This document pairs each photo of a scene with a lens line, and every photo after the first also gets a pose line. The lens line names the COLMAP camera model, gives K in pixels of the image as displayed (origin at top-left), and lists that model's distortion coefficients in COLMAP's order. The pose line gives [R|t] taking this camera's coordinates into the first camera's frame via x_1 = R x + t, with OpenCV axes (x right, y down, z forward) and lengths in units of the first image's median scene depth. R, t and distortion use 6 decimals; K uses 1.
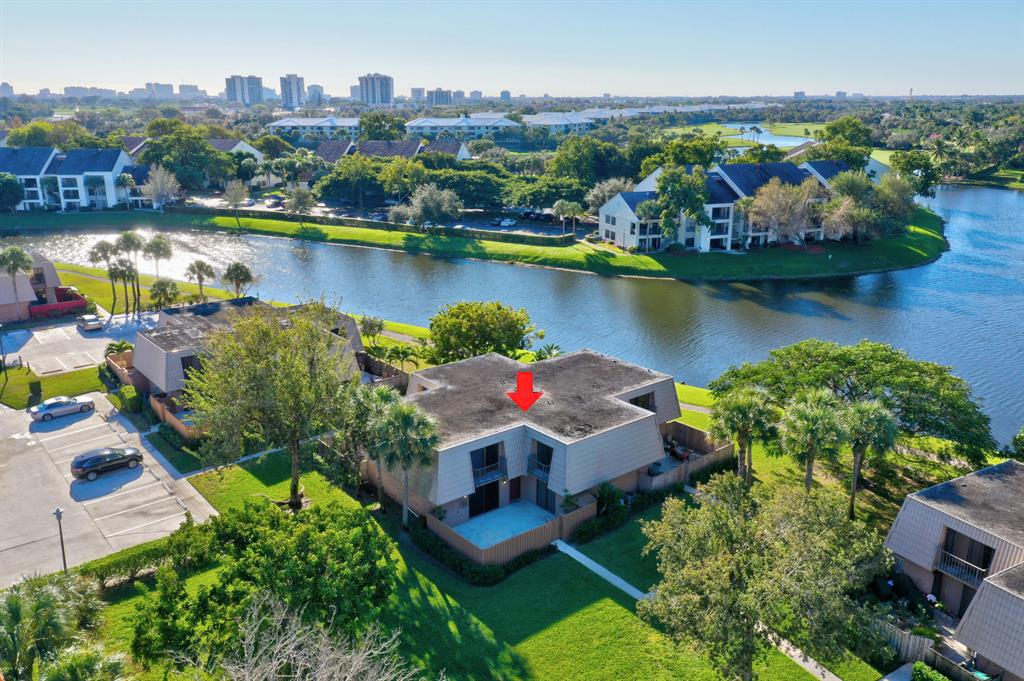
lens RADIAL K [[809.1, 0, 509.2], [0, 809.1, 343.6], [0, 0, 1]] dist [-0.002782, 0.001745]
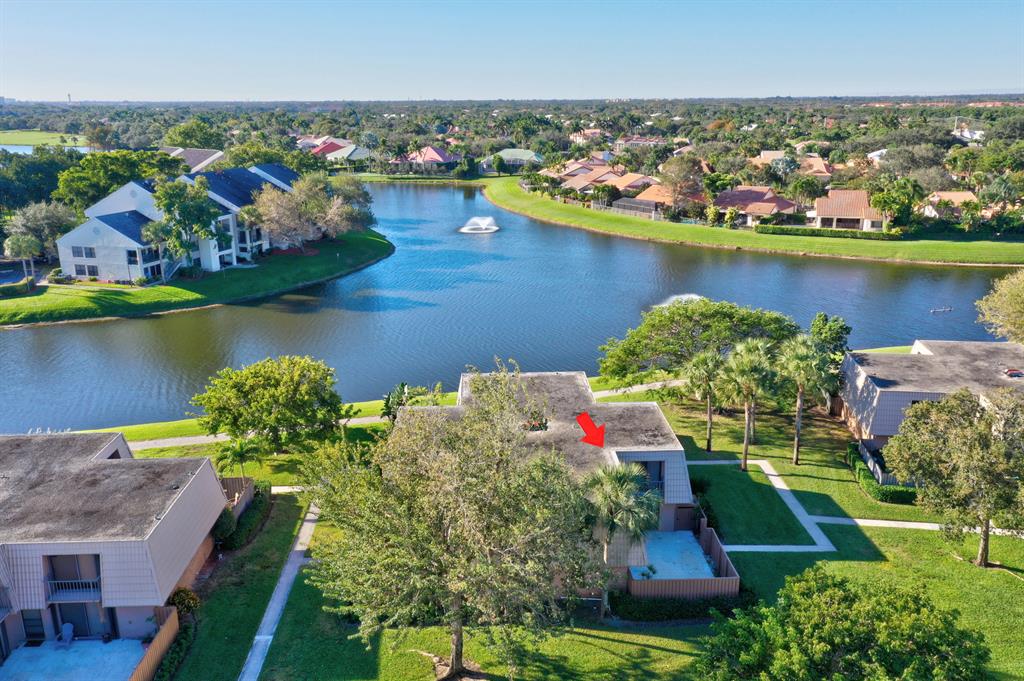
lens RADIAL K [[809.1, 0, 509.2], [0, 809.1, 343.6], [0, 0, 1]] dist [-0.002782, 0.001745]
pose [[0.598605, -0.229268, 0.767534, -0.681517], [0.234071, 0.966410, 0.106120, -0.134092], [-0.766083, 0.116134, 0.632163, 0.466666]]
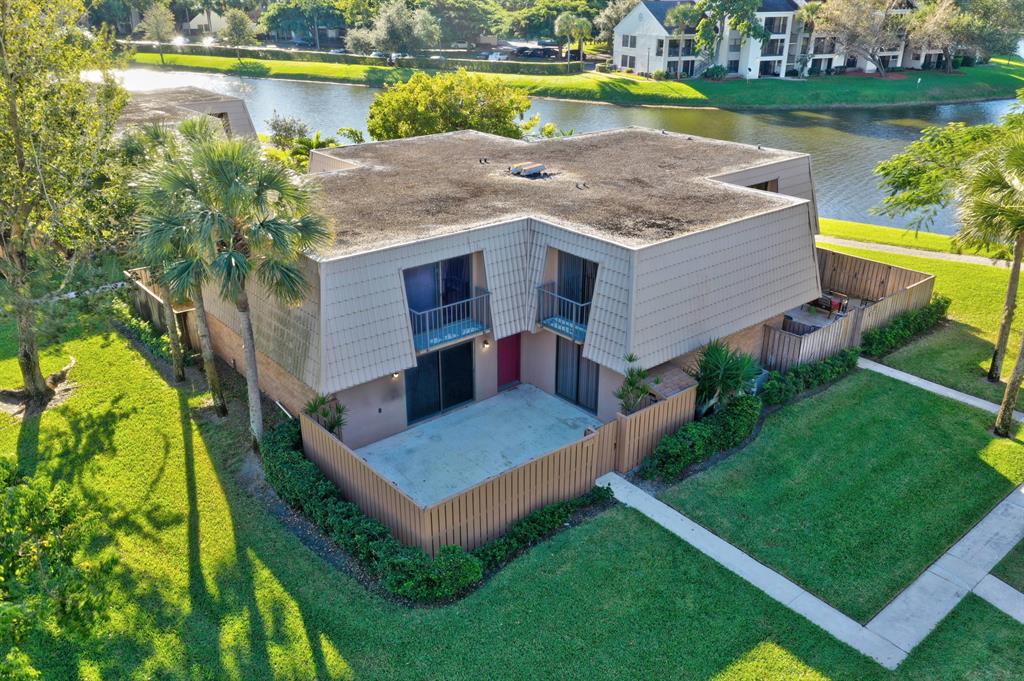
lens RADIAL K [[809.1, 0, 509.2], [0, 809.1, 343.6], [0, 0, 1]] dist [-0.002782, 0.001745]
pose [[0.999939, -0.003913, 0.010282, 0.002350], [0.002631, 0.992550, 0.121813, 0.107046], [-0.010682, -0.121779, 0.992500, 0.511352]]
